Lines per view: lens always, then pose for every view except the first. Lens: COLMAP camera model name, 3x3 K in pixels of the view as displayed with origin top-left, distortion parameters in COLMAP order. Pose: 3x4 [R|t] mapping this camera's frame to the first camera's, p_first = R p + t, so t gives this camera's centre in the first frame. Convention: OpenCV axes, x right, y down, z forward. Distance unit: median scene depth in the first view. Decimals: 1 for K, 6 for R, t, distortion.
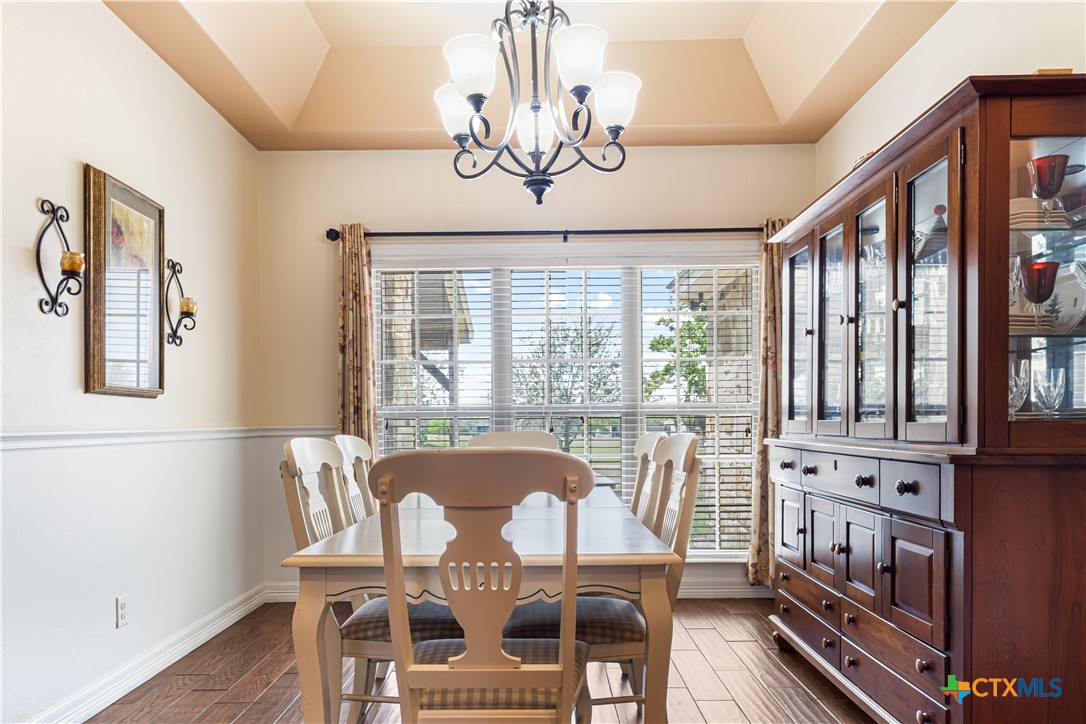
lens RADIAL K [[713.6, 0, 541.6], [0, 713.6, 426.0], [0, 0, 1]] dist [0.007340, 0.001254]
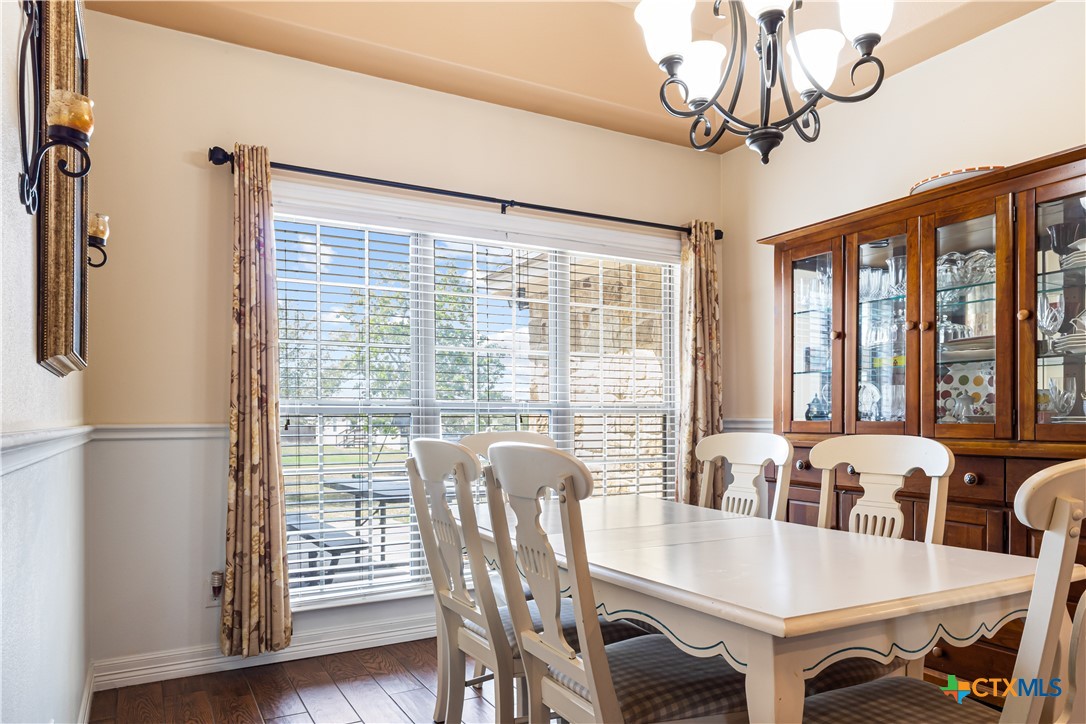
lens RADIAL K [[728.1, 0, 548.3], [0, 728.1, 416.7], [0, 0, 1]] dist [-0.000207, -0.000002]
pose [[0.871788, 0.008989, 0.489801, -0.364308], [-0.002546, 0.999901, -0.013820, 0.001053], [-0.489877, 0.010801, 0.871725, 0.214066]]
